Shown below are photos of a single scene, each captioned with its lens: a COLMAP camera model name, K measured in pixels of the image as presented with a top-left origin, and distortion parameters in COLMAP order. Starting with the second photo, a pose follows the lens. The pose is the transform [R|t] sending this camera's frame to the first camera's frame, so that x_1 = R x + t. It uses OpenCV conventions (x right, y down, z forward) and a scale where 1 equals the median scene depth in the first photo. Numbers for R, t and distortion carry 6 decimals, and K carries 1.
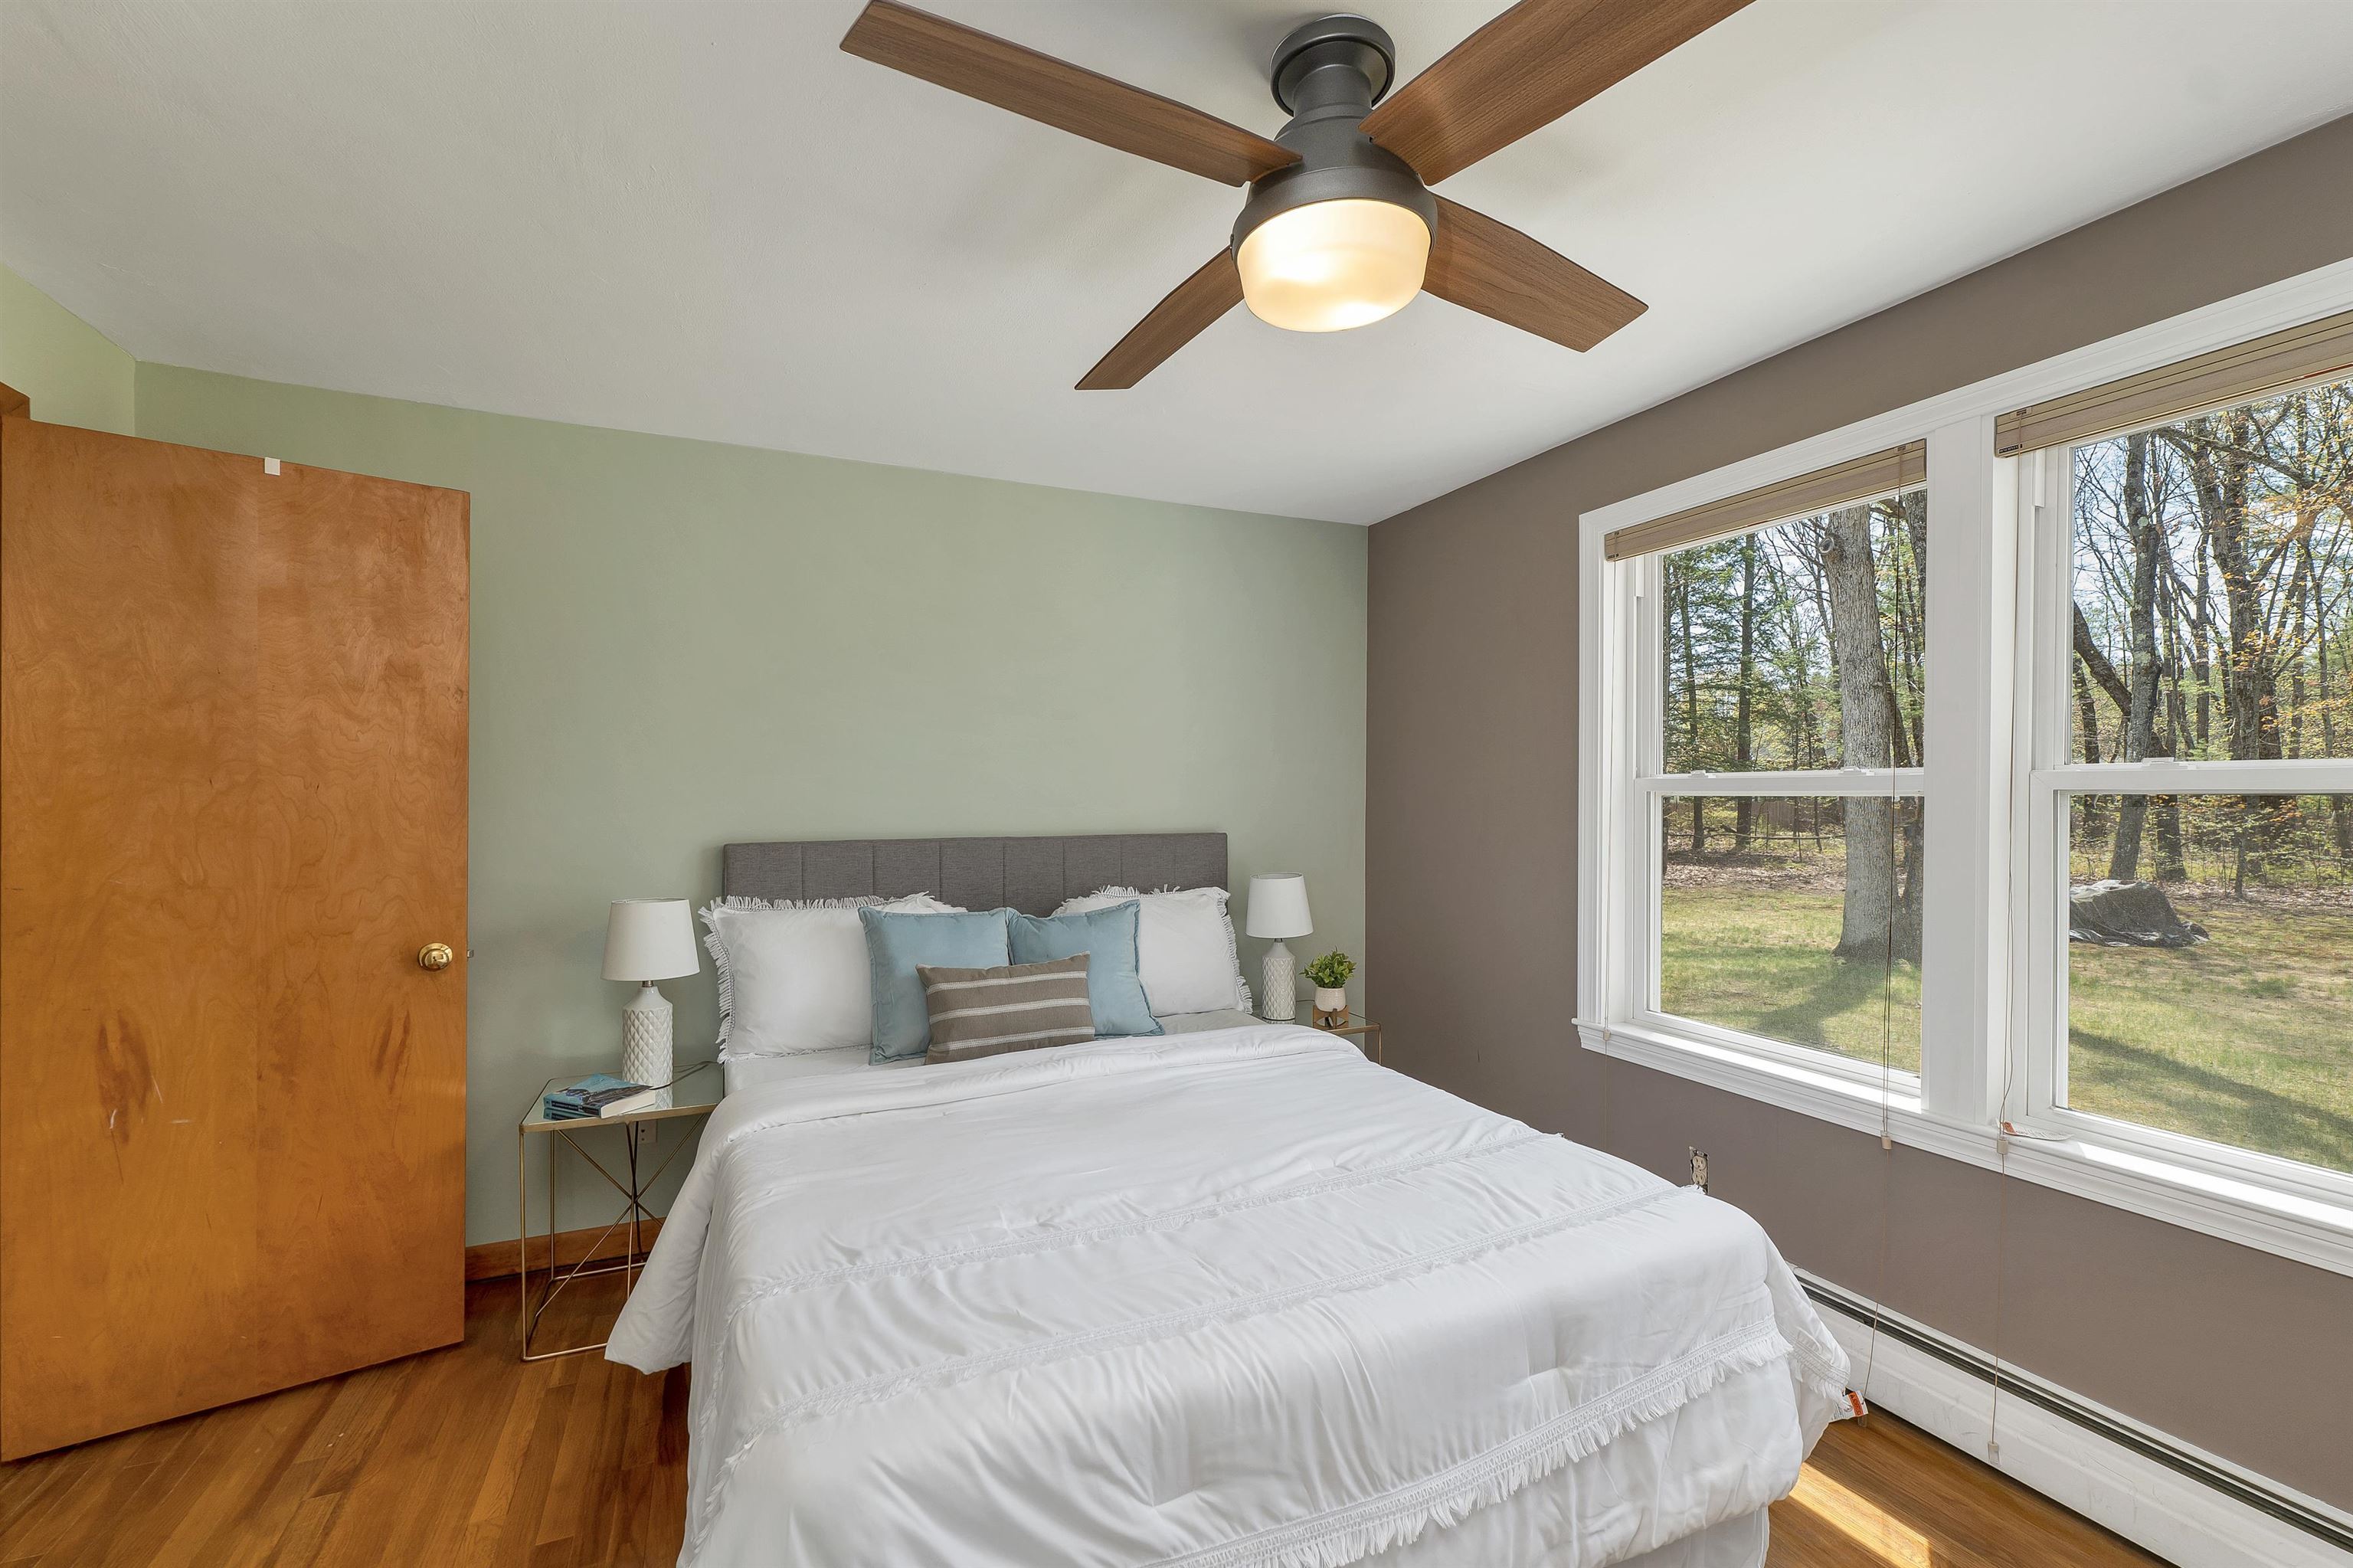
lens RADIAL K [[966.2, 0, 1176.5], [0, 966.2, 784.0], [0, 0, 1]] dist [-0.001312, -0.000130]
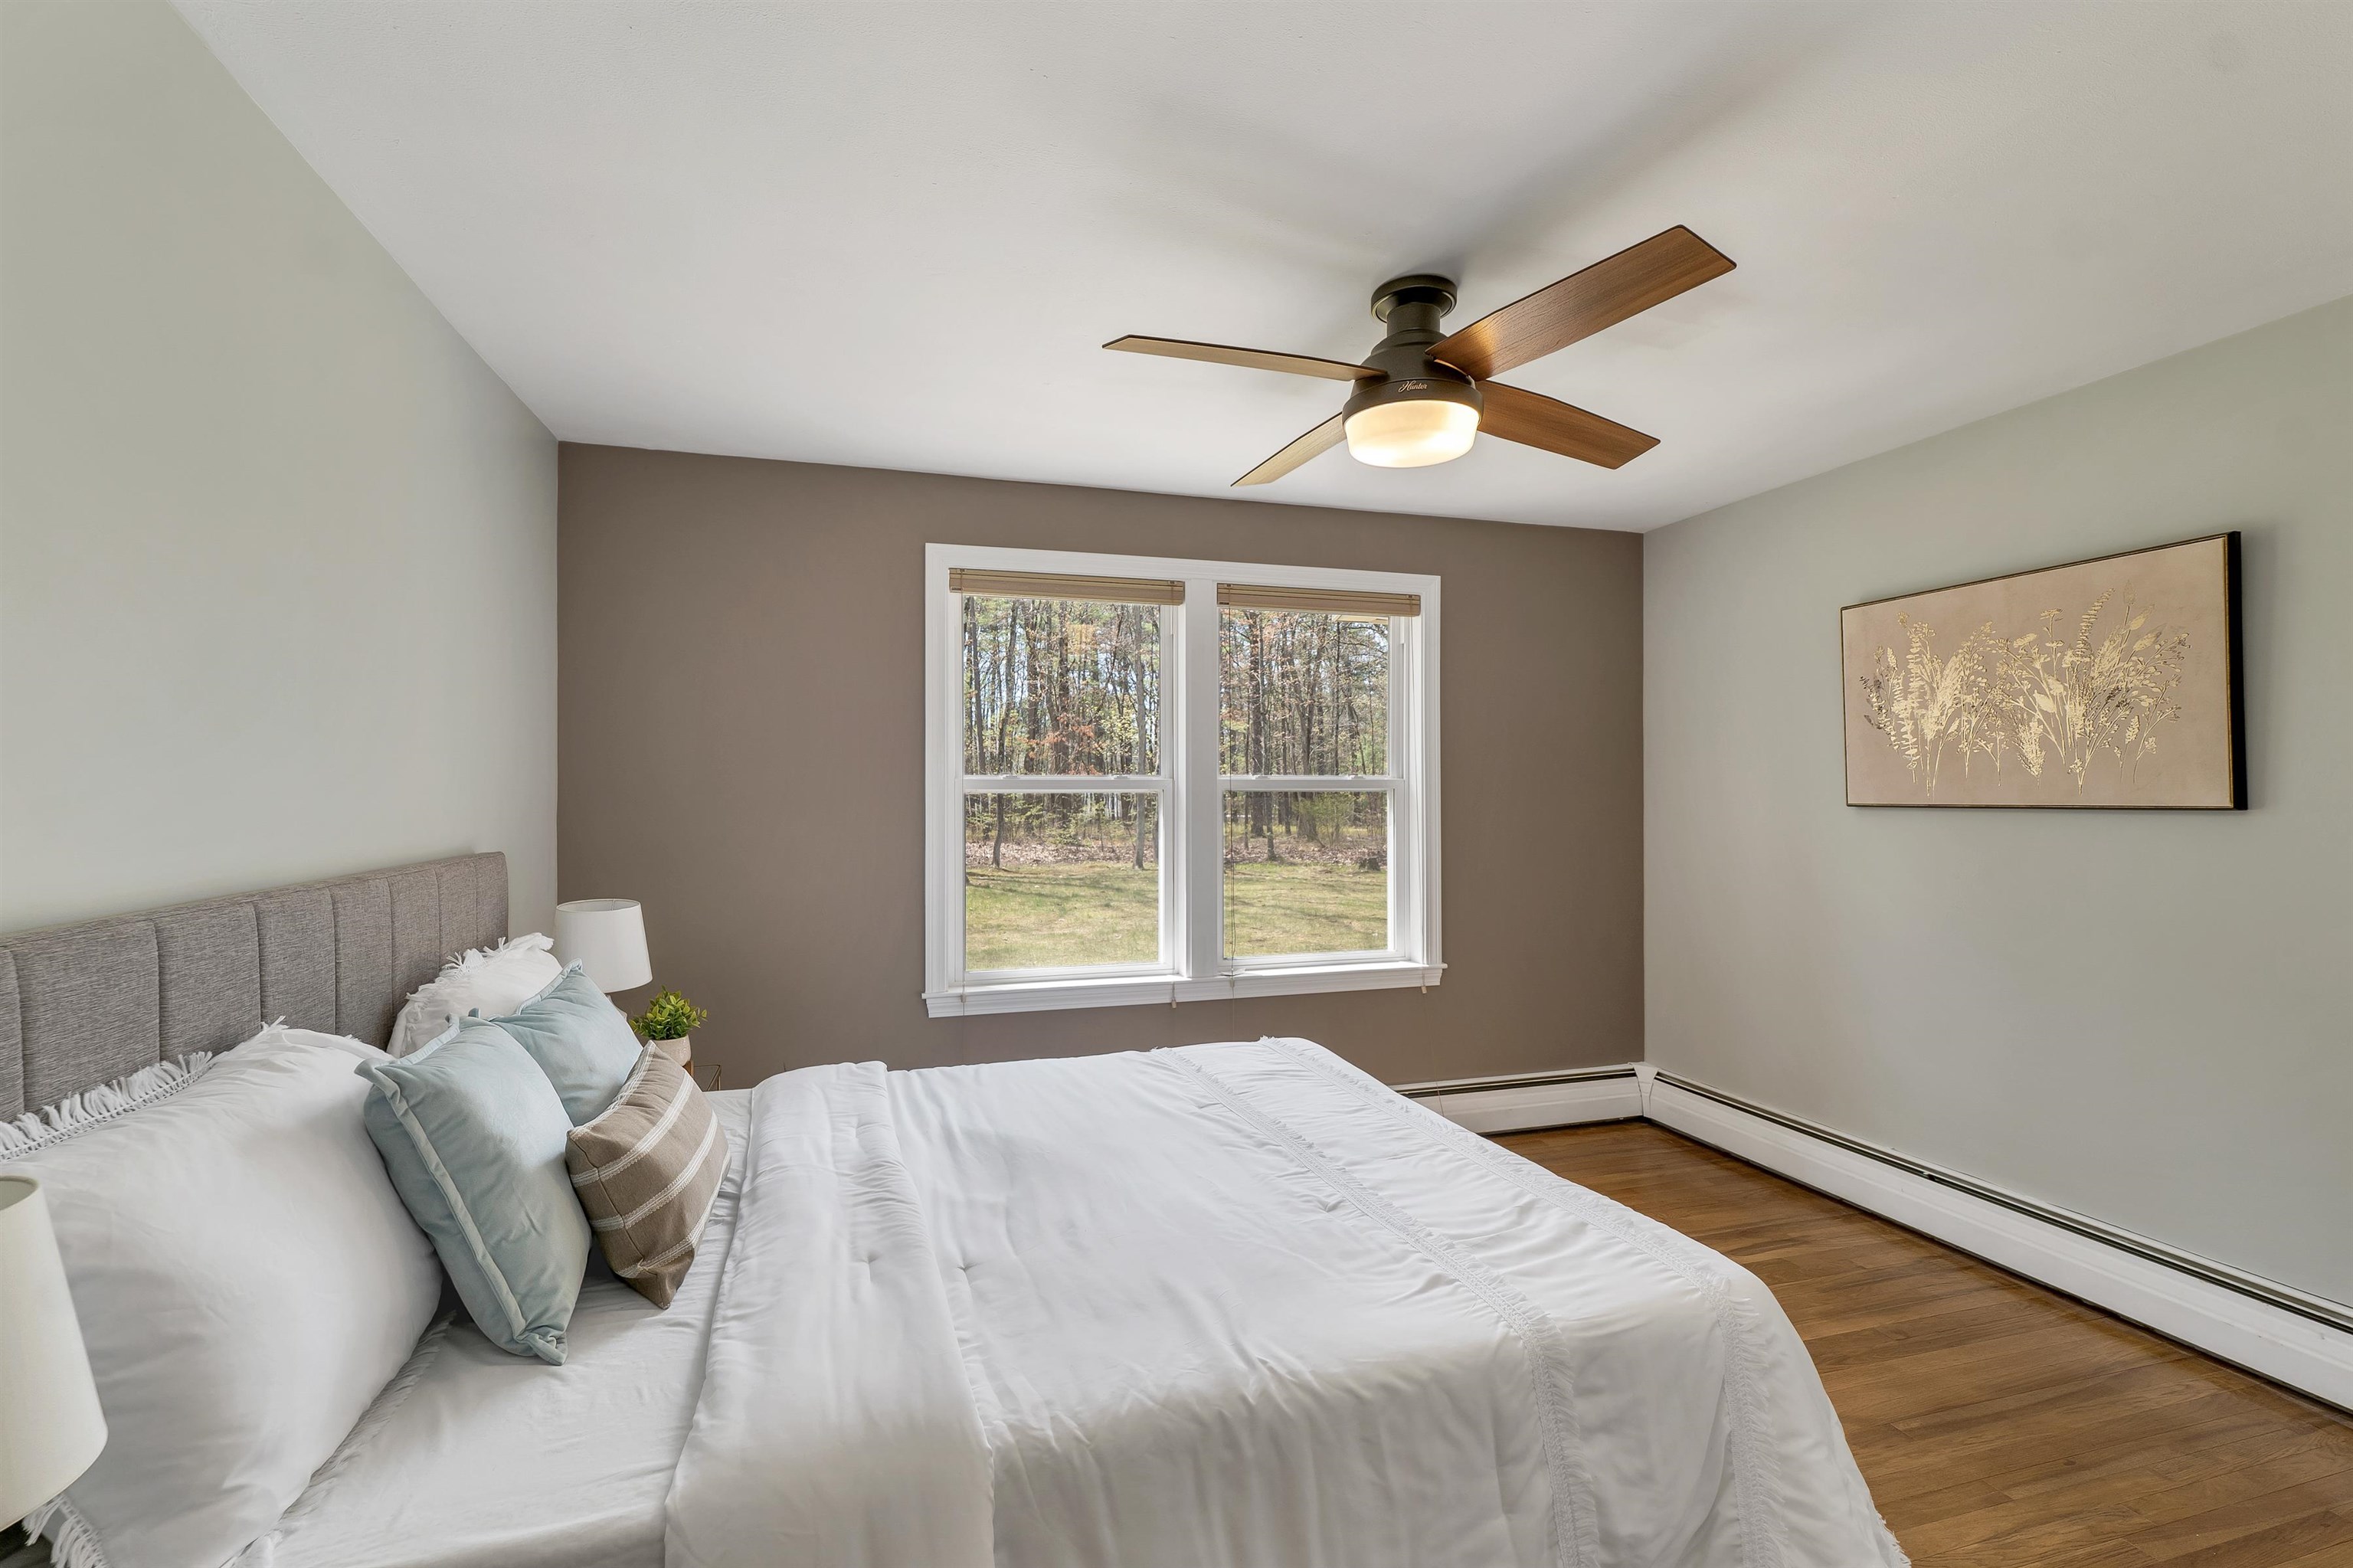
lens RADIAL K [[983.3, 0, 1145.3], [0, 983.3, 779.9], [0, 0, 1]] dist [-0.002788, -0.000291]
pose [[0.164222, 0.008515, 0.986387, -0.757201], [-0.007465, 0.999945, -0.007389, 0.003215], [-0.986395, -0.006150, 0.164277, 0.638856]]
